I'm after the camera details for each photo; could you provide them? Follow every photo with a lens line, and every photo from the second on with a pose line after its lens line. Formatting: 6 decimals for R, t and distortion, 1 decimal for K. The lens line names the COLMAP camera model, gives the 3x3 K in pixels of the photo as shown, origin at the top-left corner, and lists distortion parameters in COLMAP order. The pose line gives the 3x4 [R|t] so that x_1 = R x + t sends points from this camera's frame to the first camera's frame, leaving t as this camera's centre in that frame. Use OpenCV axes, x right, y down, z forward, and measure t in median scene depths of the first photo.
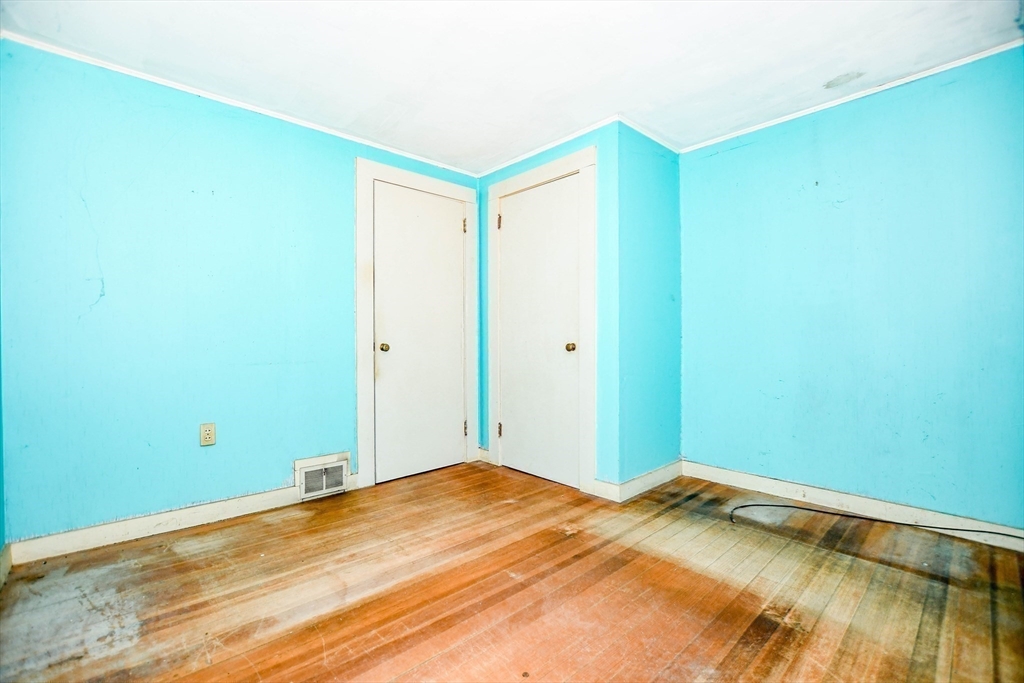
lens RADIAL K [[451.4, 0, 506.5], [0, 451.4, 340.2], [0, 0, 1]] dist [-0.032356, 0.004307]
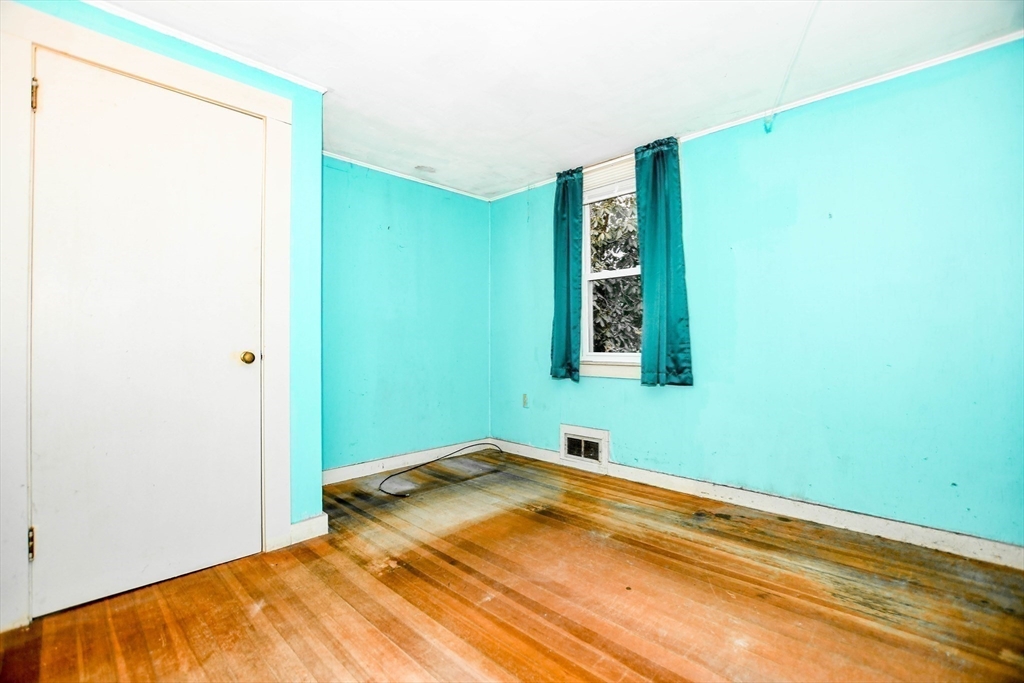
lens RADIAL K [[451.4, 0, 507.0], [0, 451.4, 342.3], [0, 0, 1]] dist [-0.032356, 0.004307]
pose [[-0.059243, 0.003318, 0.998238, -0.750088], [0.006503, 0.999975, -0.002937, -0.005702], [-0.998222, 0.006317, -0.059263, 0.824767]]
